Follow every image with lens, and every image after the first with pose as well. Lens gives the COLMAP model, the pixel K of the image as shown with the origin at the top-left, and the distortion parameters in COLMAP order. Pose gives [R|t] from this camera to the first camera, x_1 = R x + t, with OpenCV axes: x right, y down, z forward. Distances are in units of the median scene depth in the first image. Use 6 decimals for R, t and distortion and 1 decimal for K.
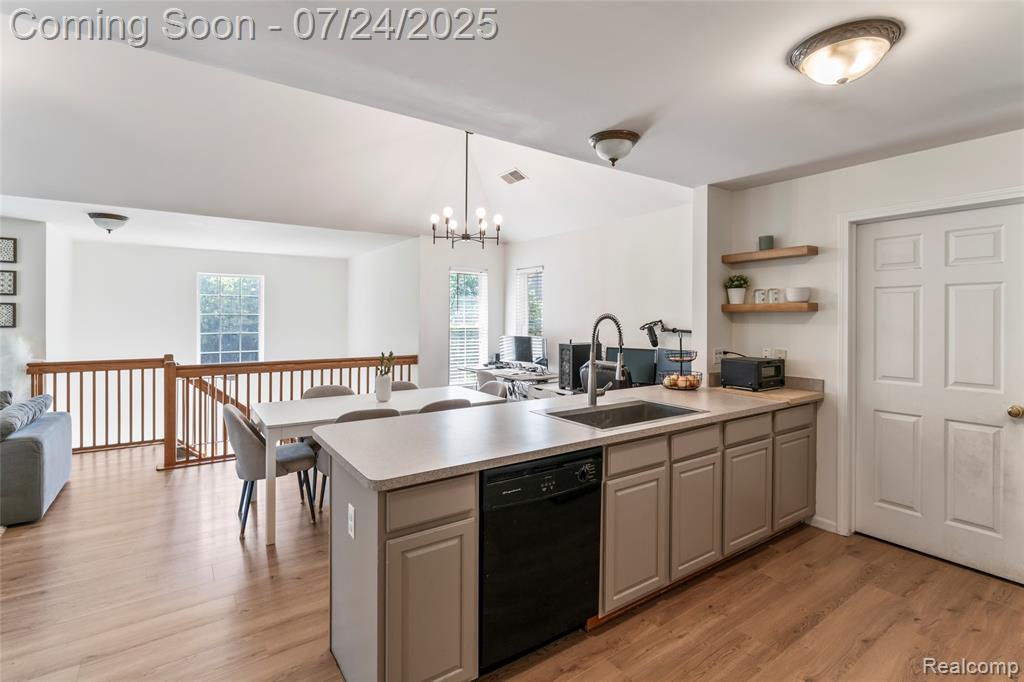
lens RADIAL K [[478.8, 0, 506.5], [0, 478.8, 314.9], [0, 0, 1]] dist [-0.001982, 0.000647]
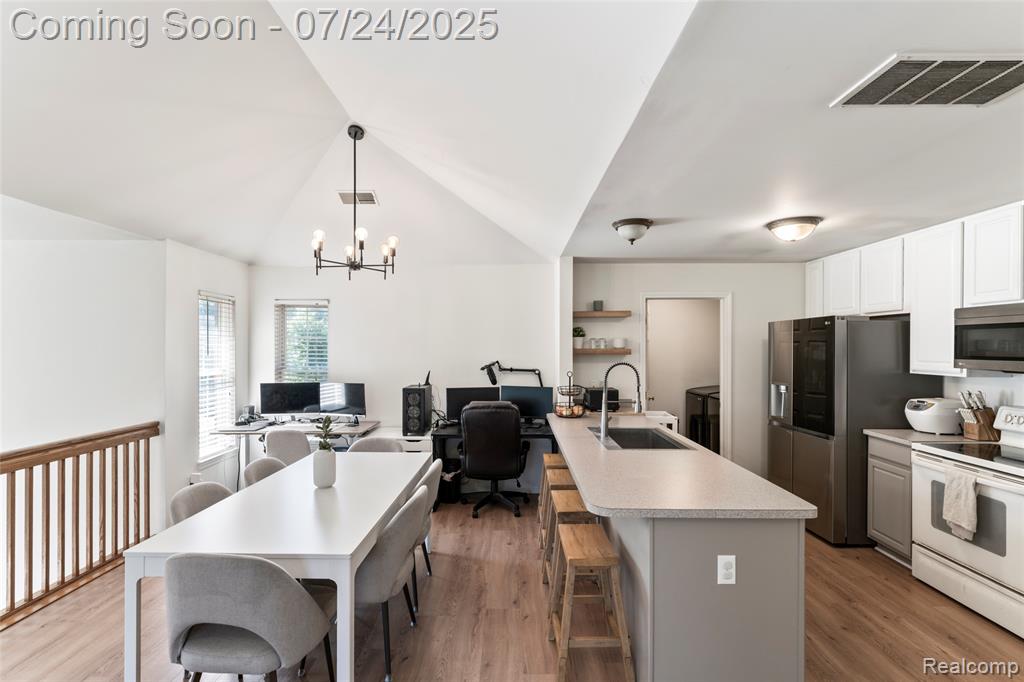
lens RADIAL K [[478.8, 0, 508.4], [0, 478.8, 346.2], [0, 0, 1]] dist [-0.001982, 0.000647]
pose [[0.581321, -0.001996, 0.813672, -0.809038], [0.000161, 0.999997, 0.002338, -0.036846], [-0.813674, -0.001229, 0.581320, 0.425878]]
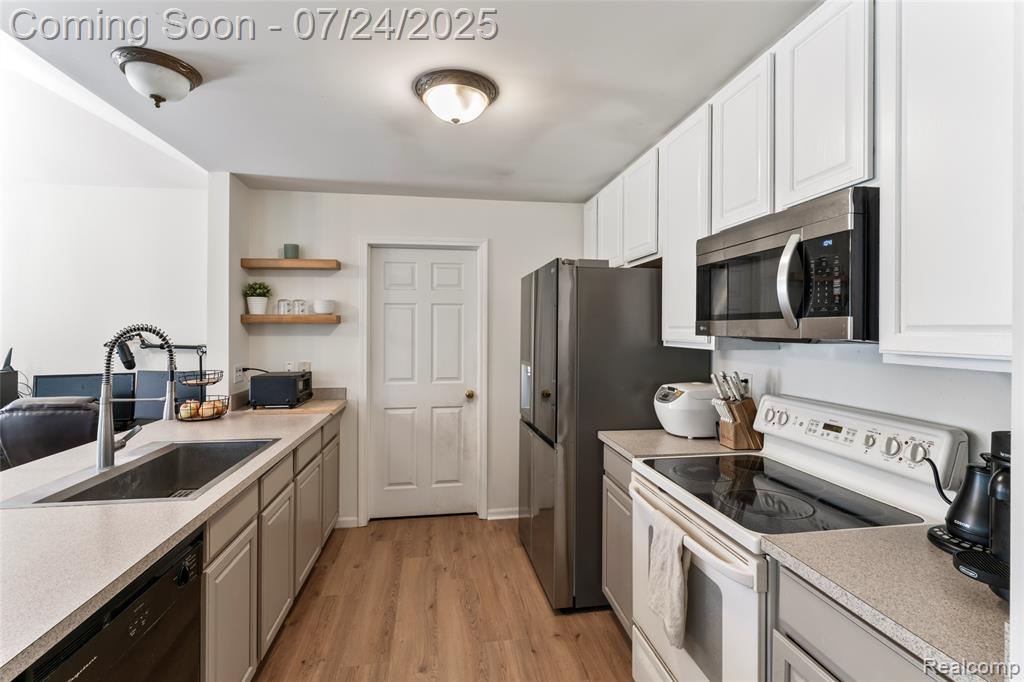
lens RADIAL K [[478.8, 0, 509.6], [0, 478.8, 327.3], [0, 0, 1]] dist [-0.001982, 0.000647]
pose [[0.438414, 0.001578, 0.898772, -0.134224], [-0.002694, 0.999996, -0.000441, 0.000780], [-0.898769, -0.002228, 0.438417, 0.199217]]
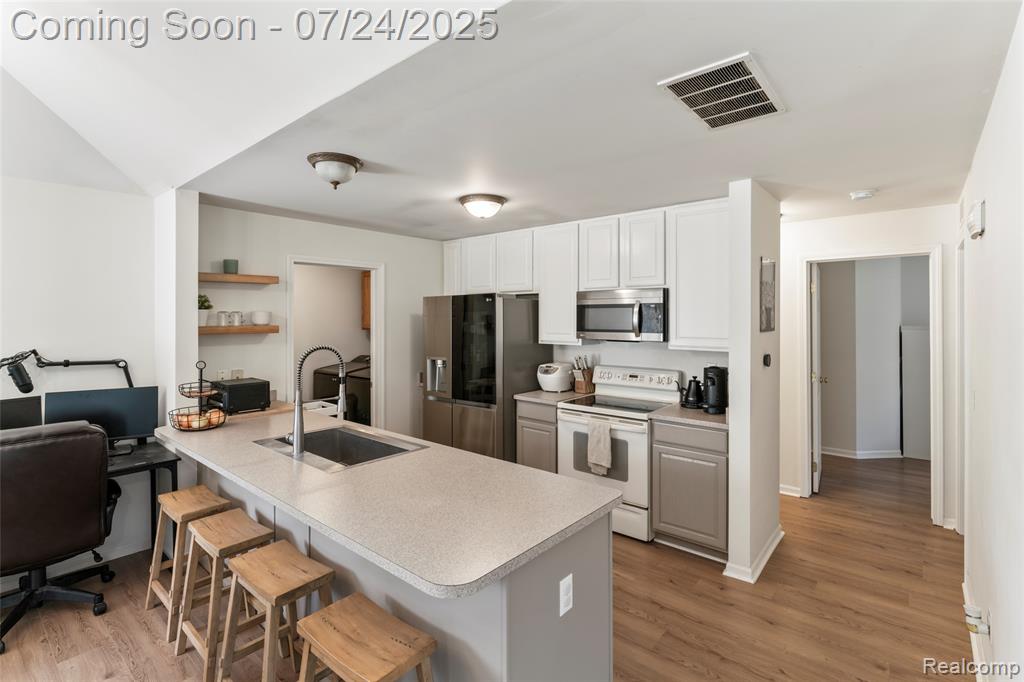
lens RADIAL K [[478.8, 0, 508.3], [0, 478.8, 315.5], [0, 0, 1]] dist [-0.001982, 0.000647]
pose [[-0.251236, 0.001095, 0.967925, -0.635713], [-0.000365, 0.999999, -0.001226, -0.047989], [-0.967926, -0.000661, -0.251235, 0.734220]]
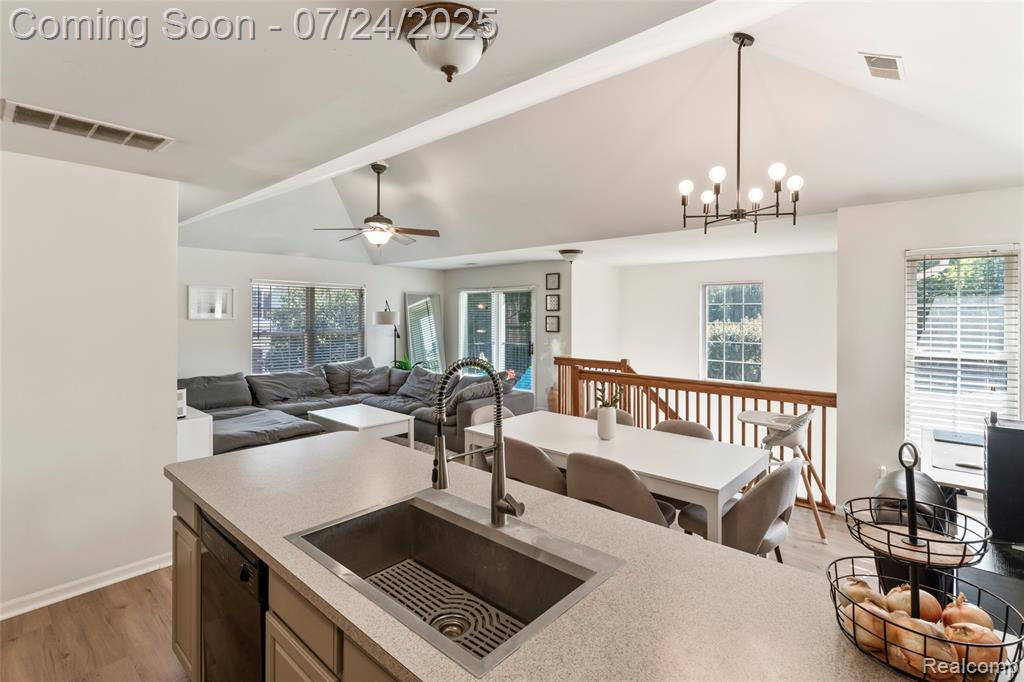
lens RADIAL K [[478.8, 0, 507.7], [0, 478.8, 311.1], [0, 0, 1]] dist [-0.001982, 0.000647]
pose [[0.238773, -0.009626, -0.971028, 0.618844], [-0.000001, 0.999951, -0.009913, -0.039445], [0.971075, 0.002368, 0.238762, 0.755982]]
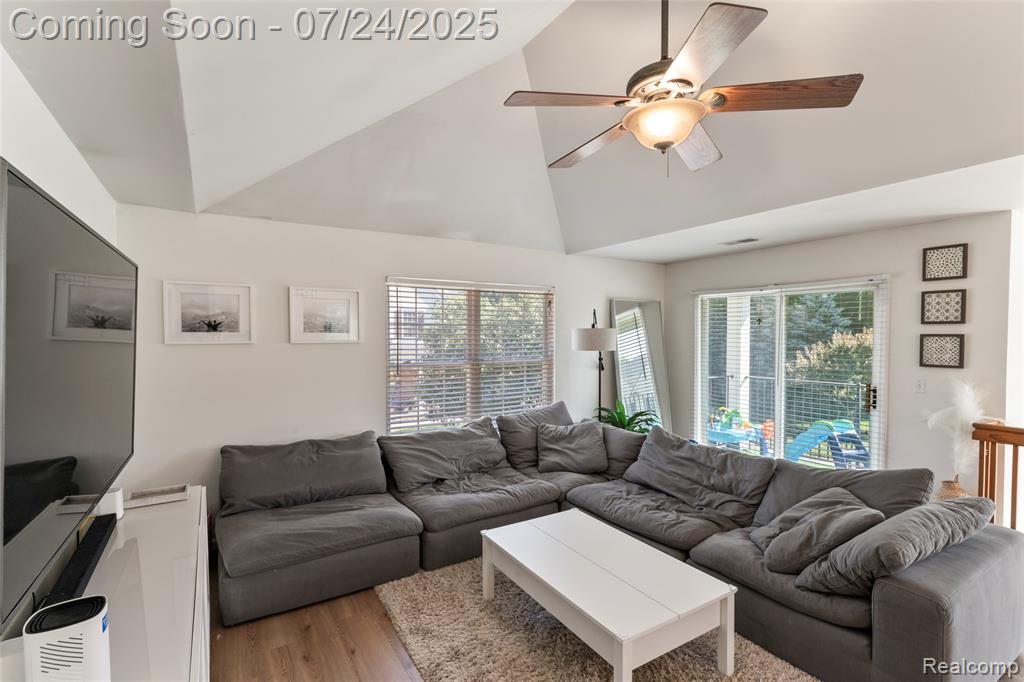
lens RADIAL K [[478.8, 0, 501.8], [0, 478.8, 348.1], [0, 0, 1]] dist [-0.001982, 0.000647]
pose [[-0.062726, 0.028673, -0.997619, -0.420670], [0.004889, 0.999584, 0.028422, -0.043762], [0.998019, -0.003095, -0.062840, 0.555108]]
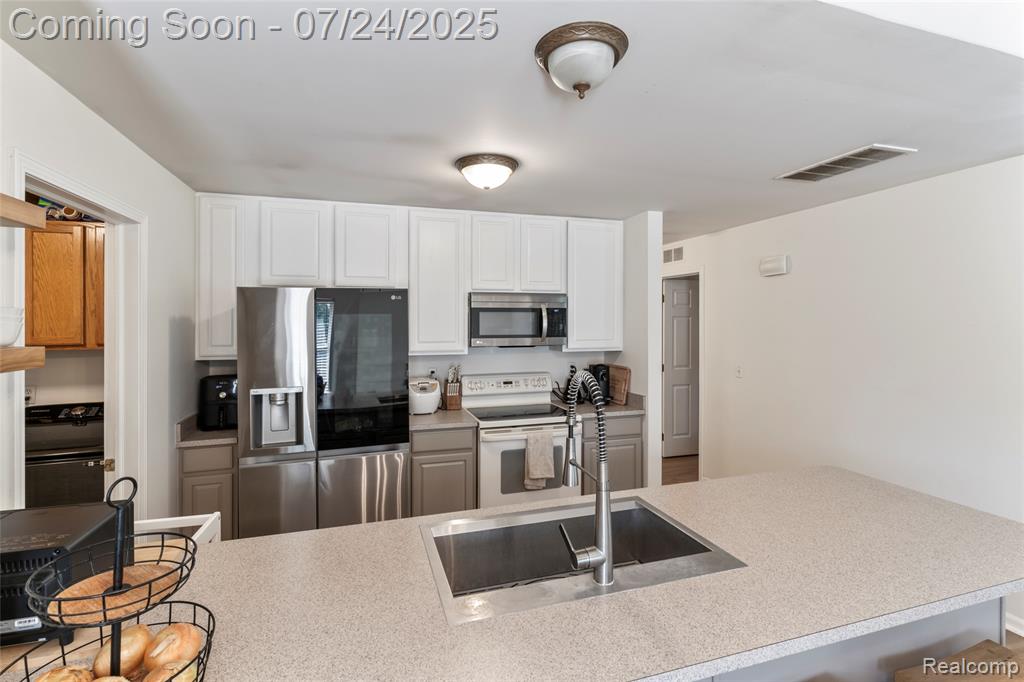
lens RADIAL K [[480.8, 0, 509.2], [0, 480.8, 322.8], [0, 0, 1]] dist [0.023420, 0.000104]
pose [[-0.955290, -0.002289, 0.295662, 0.116660], [-0.001494, 0.999995, 0.002914, -0.046301], [-0.295667, 0.002342, -0.955288, 1.258877]]
